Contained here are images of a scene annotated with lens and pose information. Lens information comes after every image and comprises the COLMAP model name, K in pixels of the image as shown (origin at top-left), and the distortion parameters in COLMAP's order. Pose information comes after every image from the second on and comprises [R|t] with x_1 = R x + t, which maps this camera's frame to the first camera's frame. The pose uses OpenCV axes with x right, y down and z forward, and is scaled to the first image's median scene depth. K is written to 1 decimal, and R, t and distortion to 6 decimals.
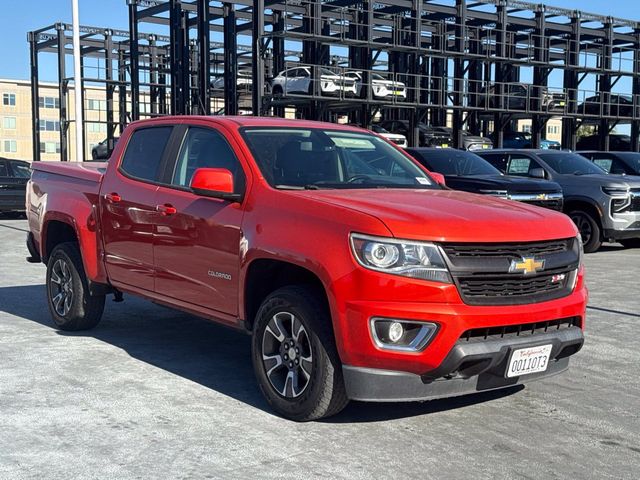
lens RADIAL K [[856.7, 0, 320.0], [0, 856.7, 240.0], [0, 0, 1]] dist [0.166103, 0.005794]
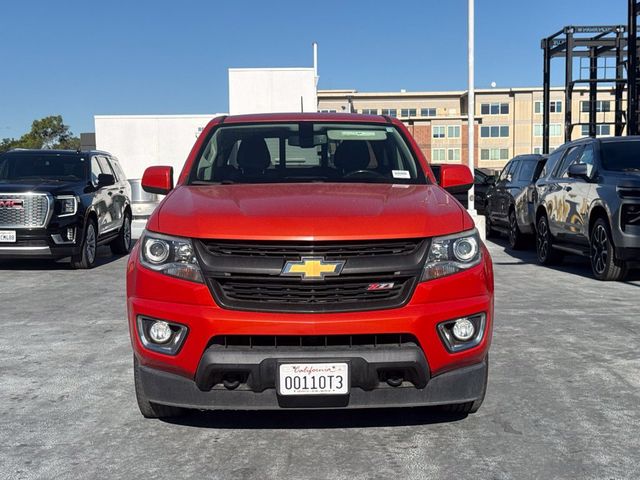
lens RADIAL K [[881.2, 0, 346.8], [0, 881.2, 243.1], [0, 0, 1]] dist [0.227962, -0.774240]
pose [[0.815585, 0.024945, -0.578099, 0.098828], [-0.027683, 0.999608, 0.004079, -0.000094], [0.577974, 0.012676, 0.815956, 0.038077]]
